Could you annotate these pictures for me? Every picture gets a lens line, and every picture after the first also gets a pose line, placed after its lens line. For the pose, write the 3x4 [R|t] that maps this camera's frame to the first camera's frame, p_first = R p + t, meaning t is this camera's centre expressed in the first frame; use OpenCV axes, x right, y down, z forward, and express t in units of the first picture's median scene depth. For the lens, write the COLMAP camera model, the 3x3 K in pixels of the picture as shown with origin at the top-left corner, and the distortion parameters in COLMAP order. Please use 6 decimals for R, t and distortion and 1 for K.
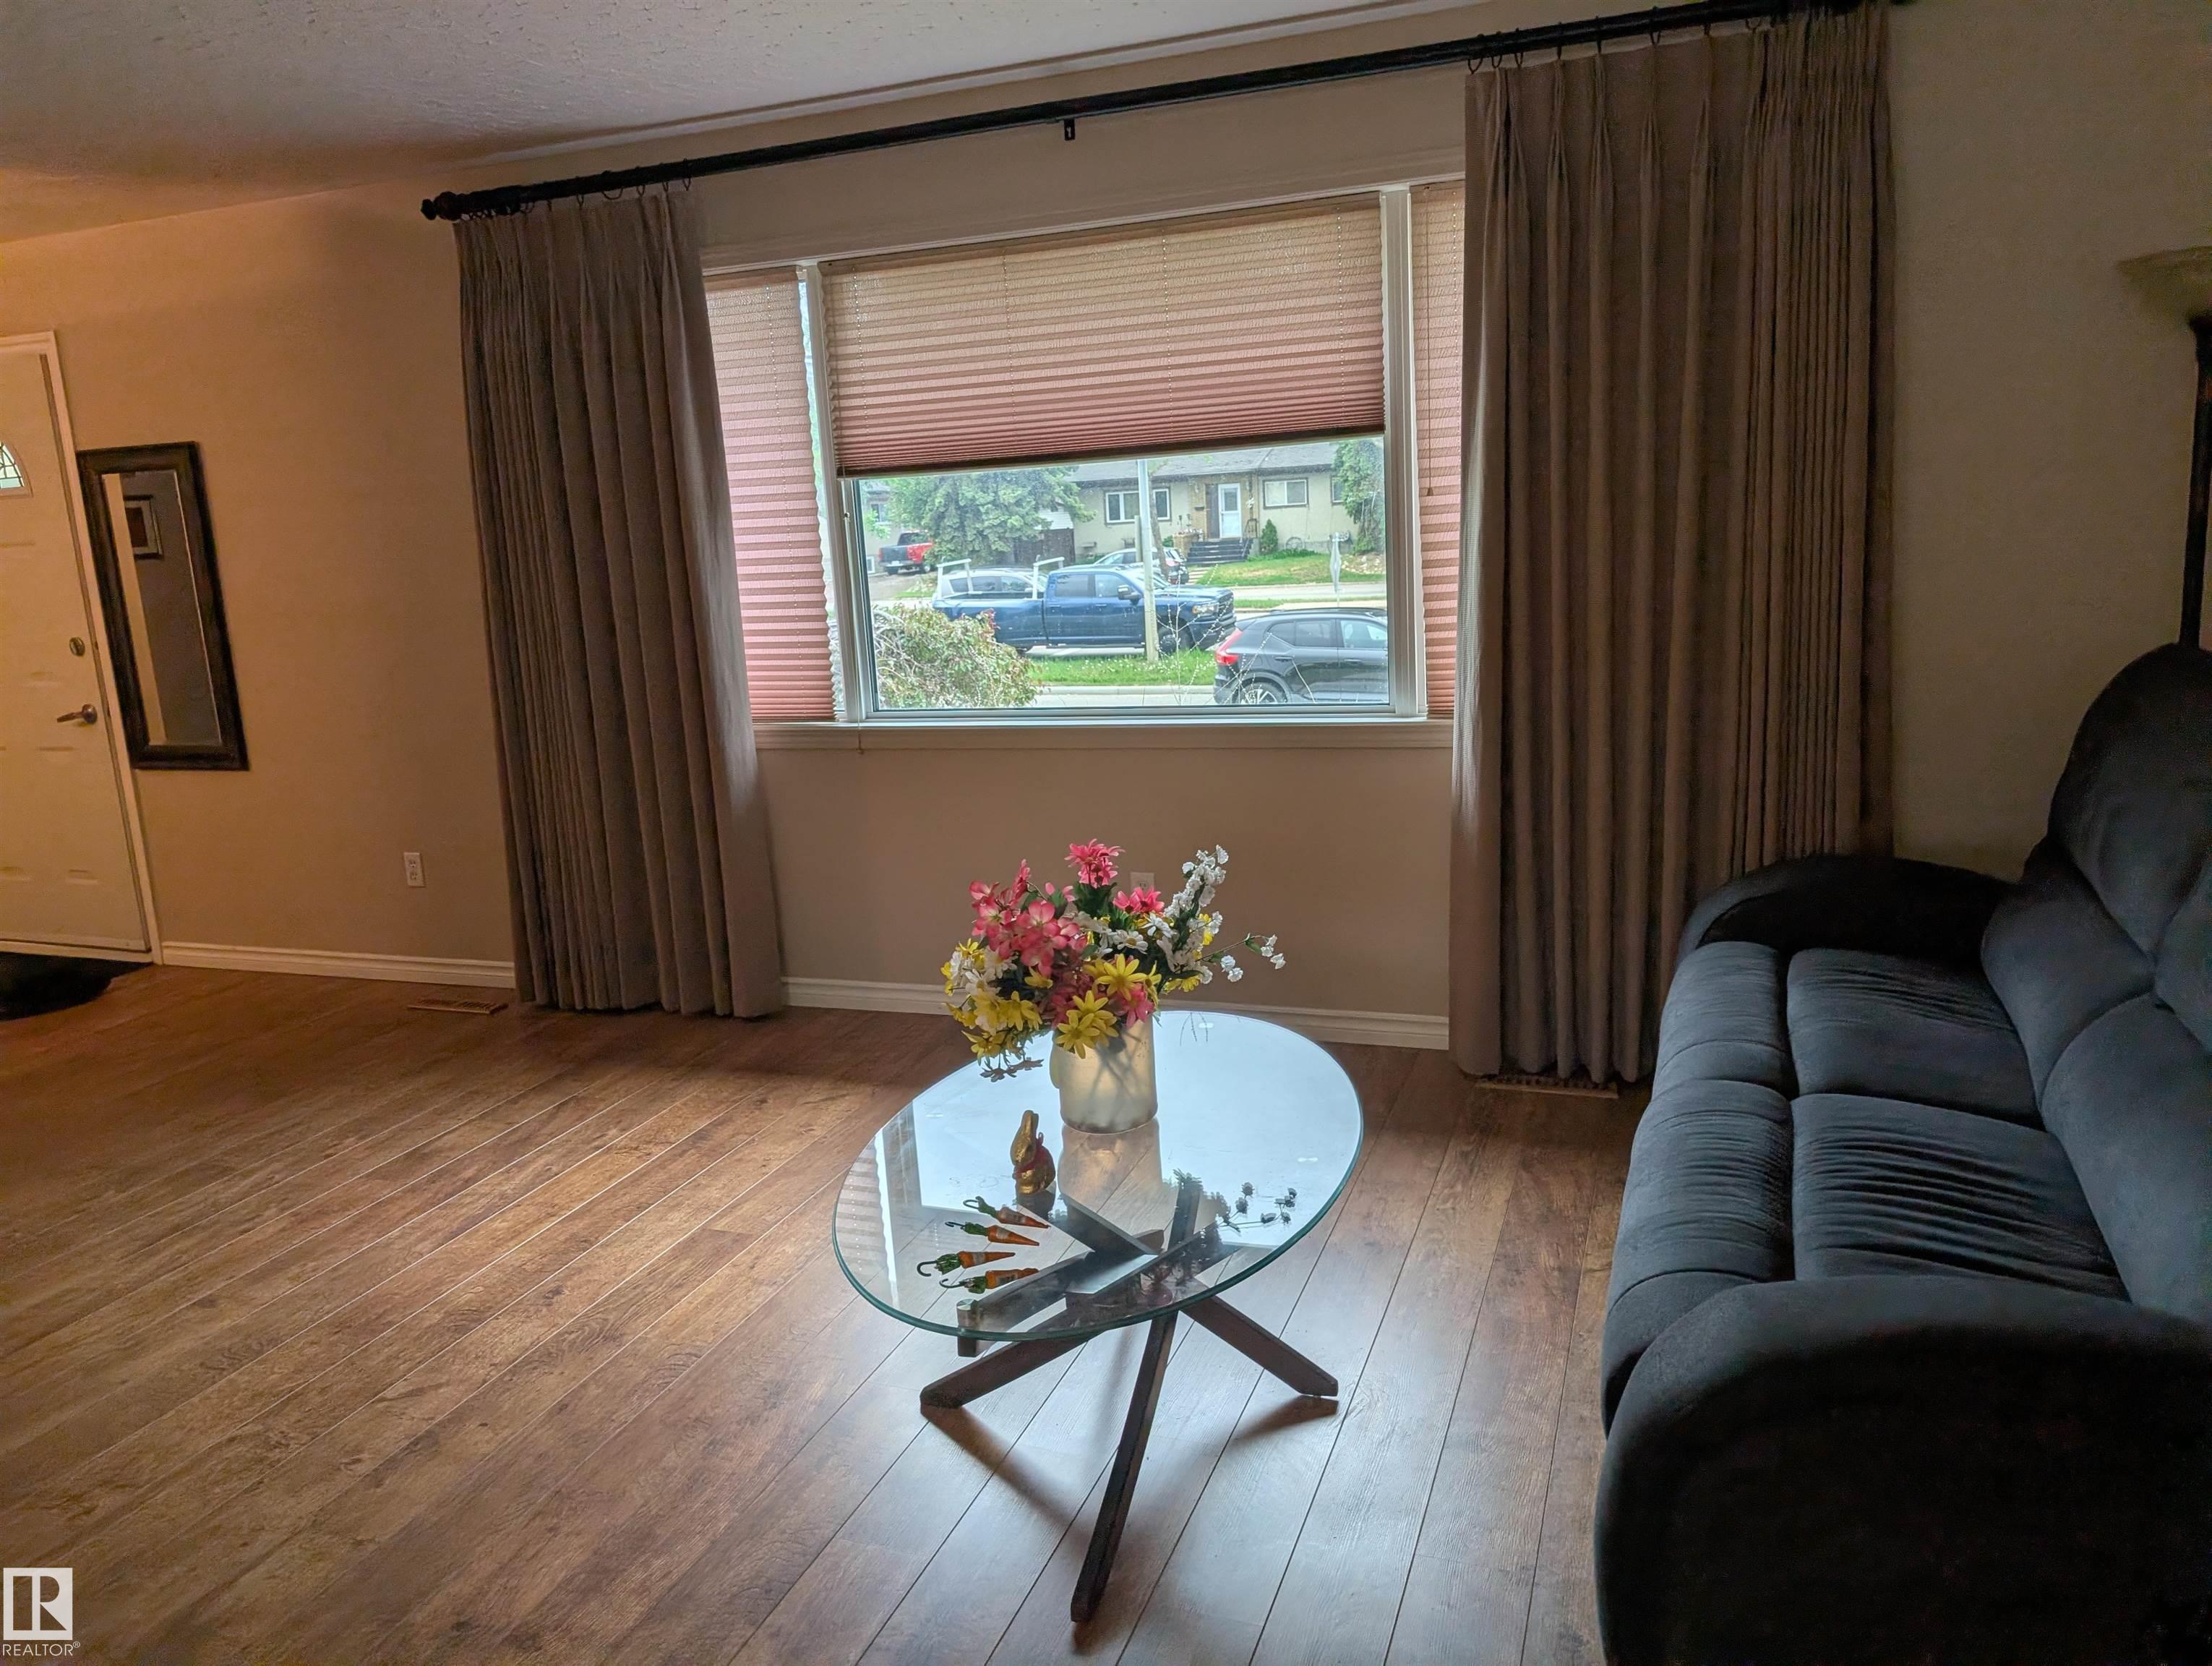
lens RADIAL K [[1595.5, 0, 1093.8], [0, 1595.5, 830.1], [0, 0, 1]] dist [0.036569, -0.021899]
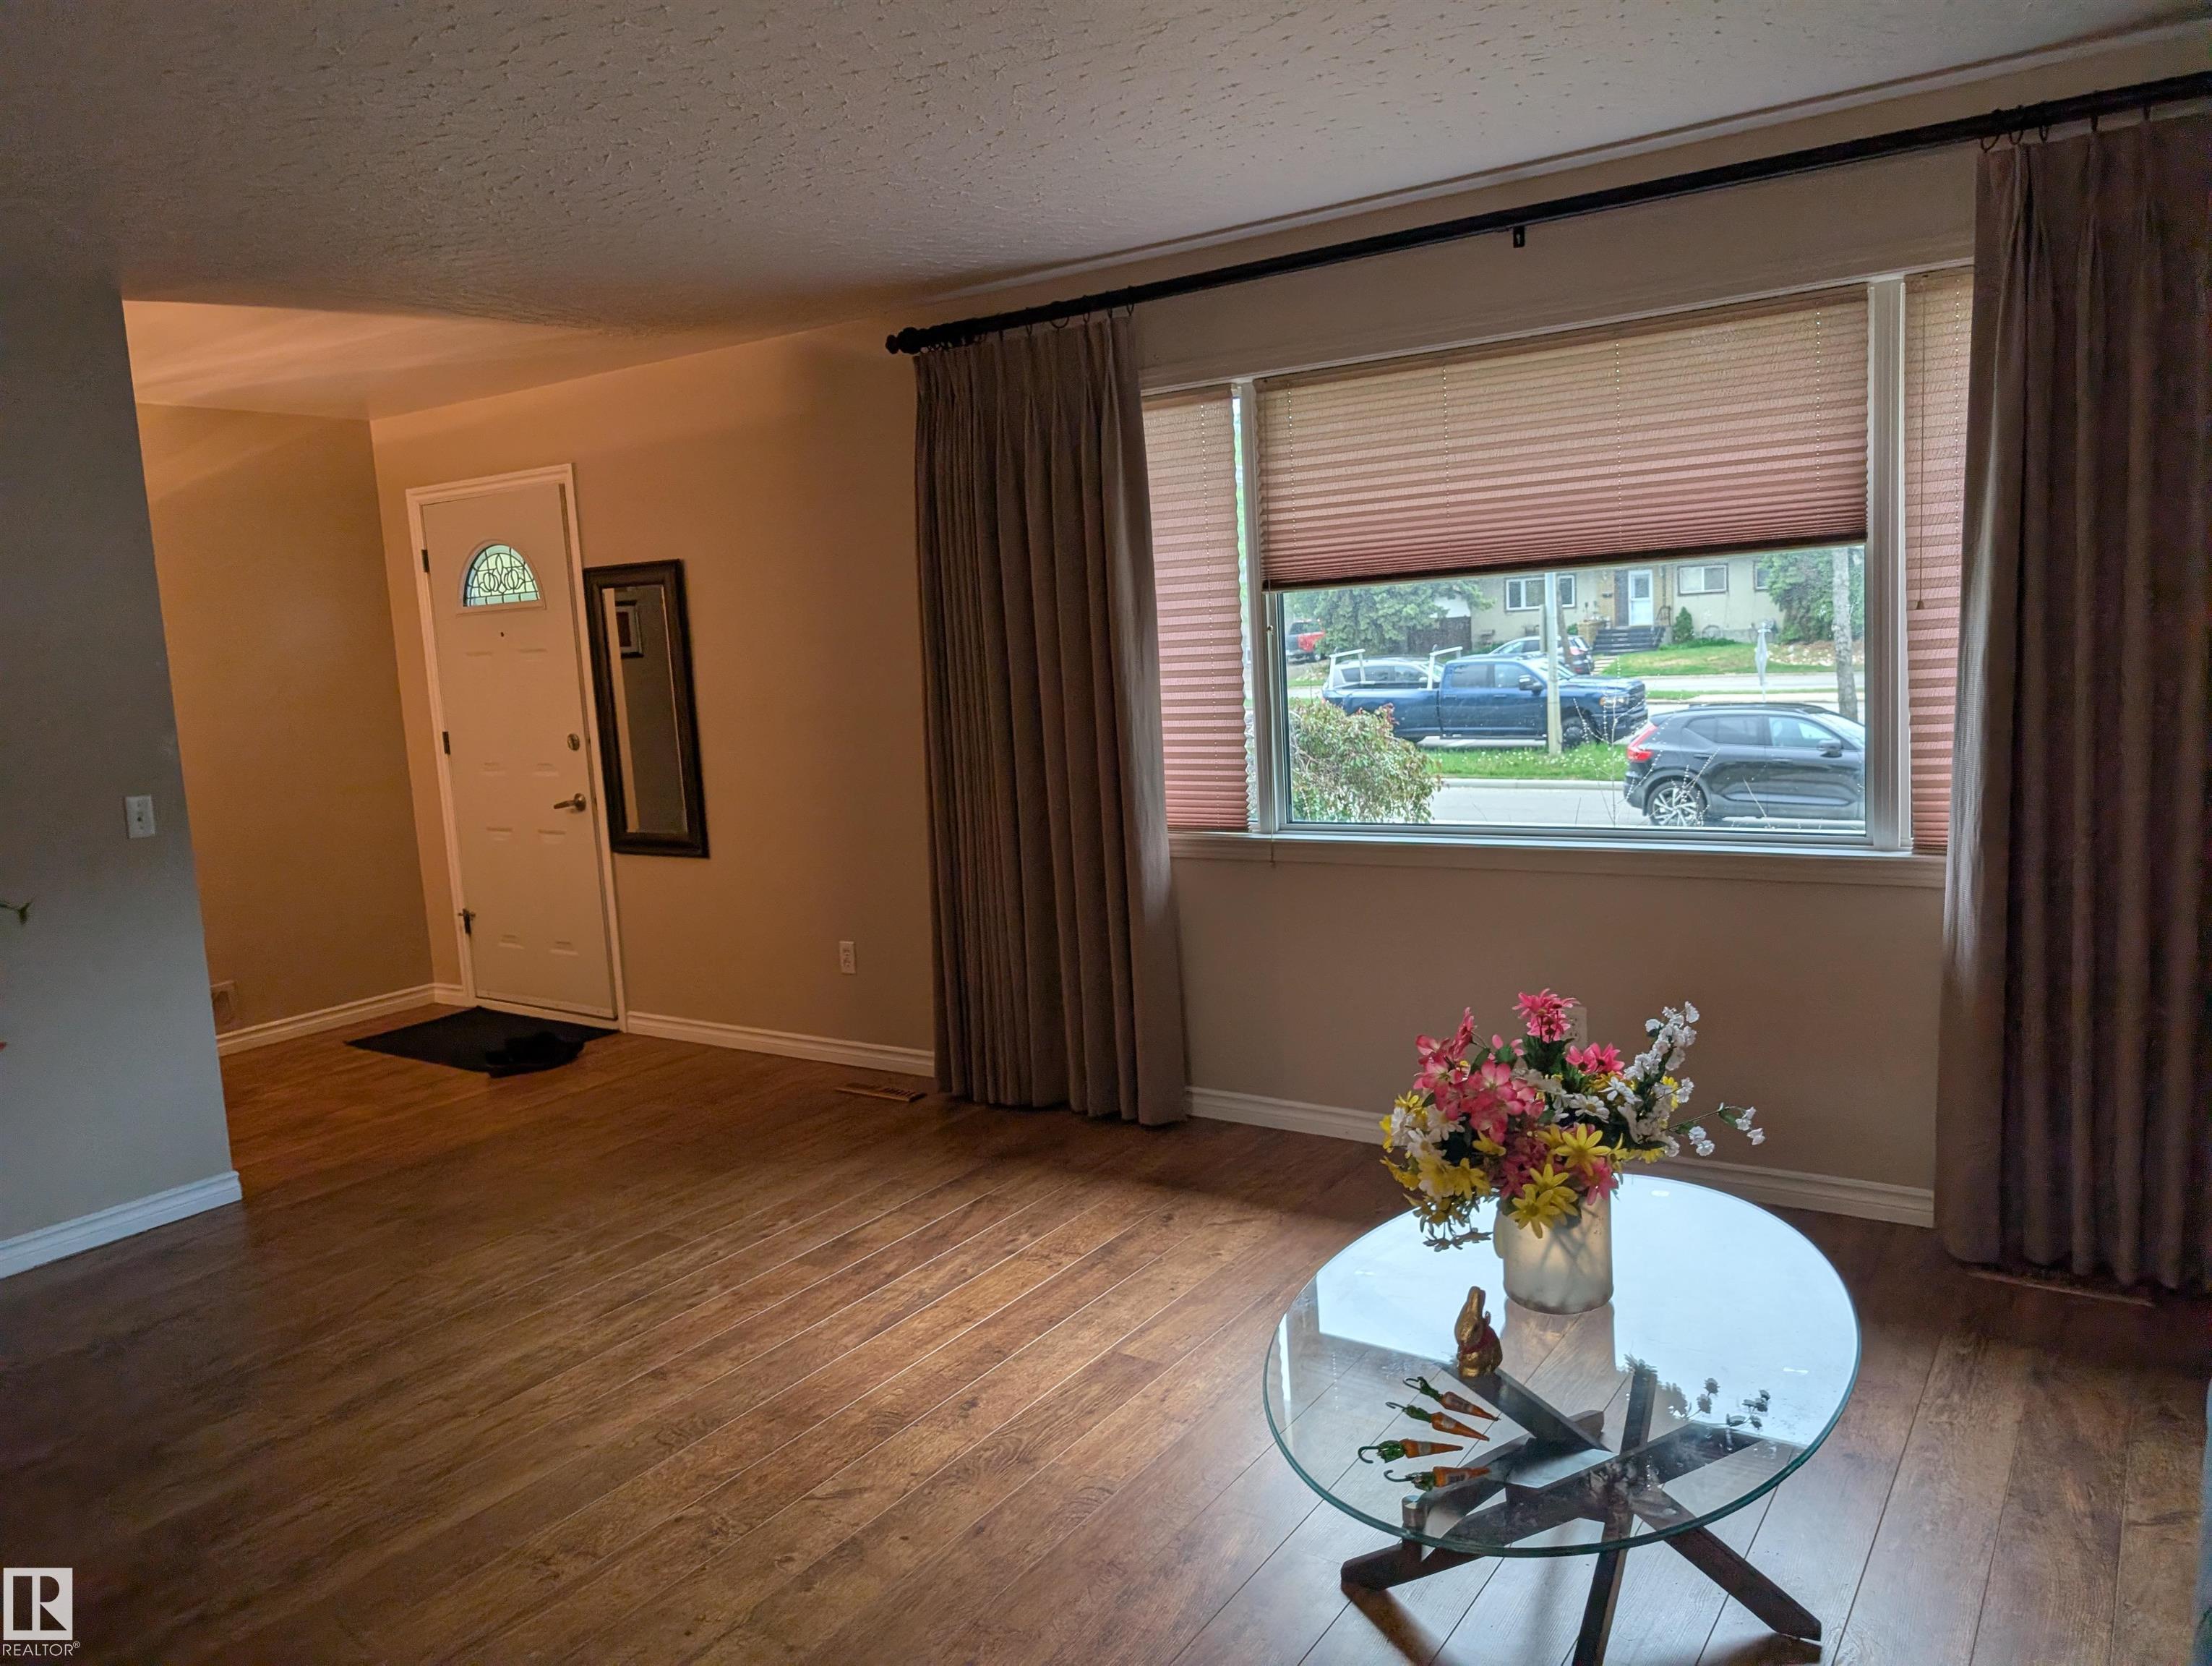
lens RADIAL K [[1595.5, 0, 1104.7], [0, 1595.5, 837.8], [0, 0, 1]] dist [0.036569, -0.021899]
pose [[0.972984, 0.029490, -0.228982, -0.027674], [-0.040311, 0.998274, -0.042721, -0.022815], [0.227327, 0.050797, 0.972493, 0.017134]]
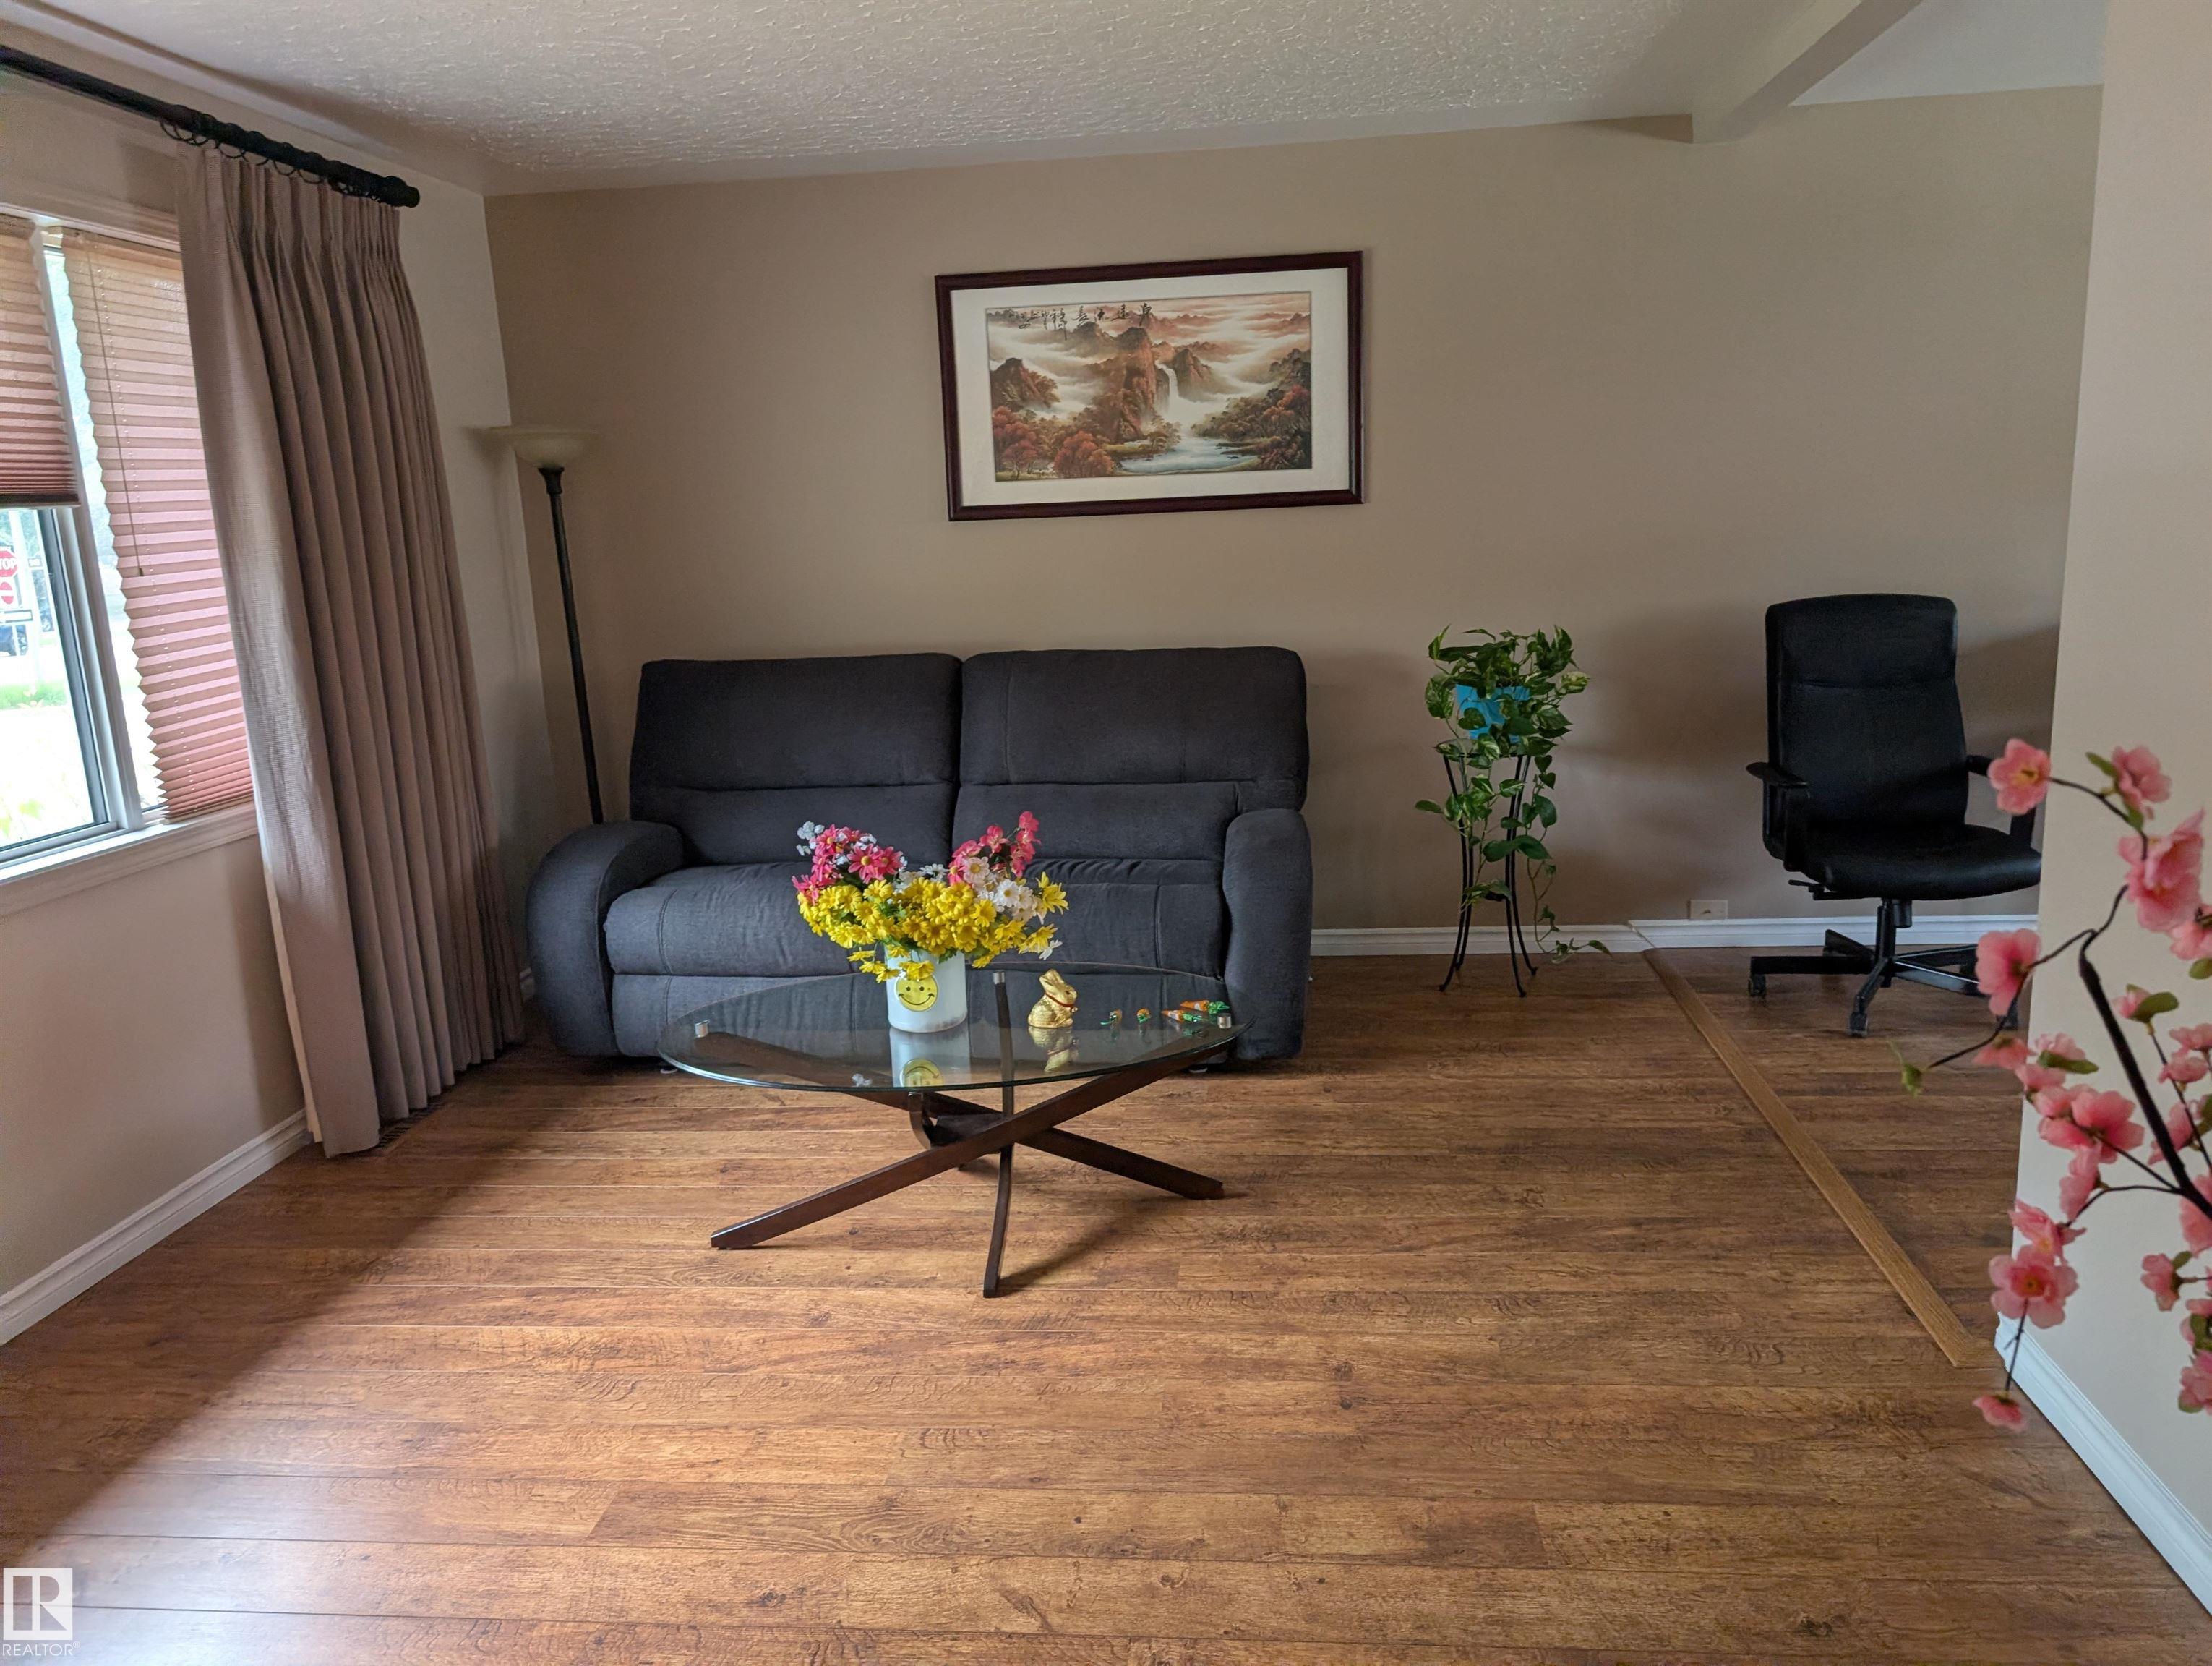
lens RADIAL K [[1595.5, 0, 1109.6], [0, 1595.5, 831.5], [0, 0, 1]] dist [0.036569, -0.021899]
pose [[-0.249562, -0.128689, 0.959770, -0.865225], [0.242035, 0.951383, 0.190499, -0.121615], [-0.937624, 0.279839, -0.206282, 0.762750]]
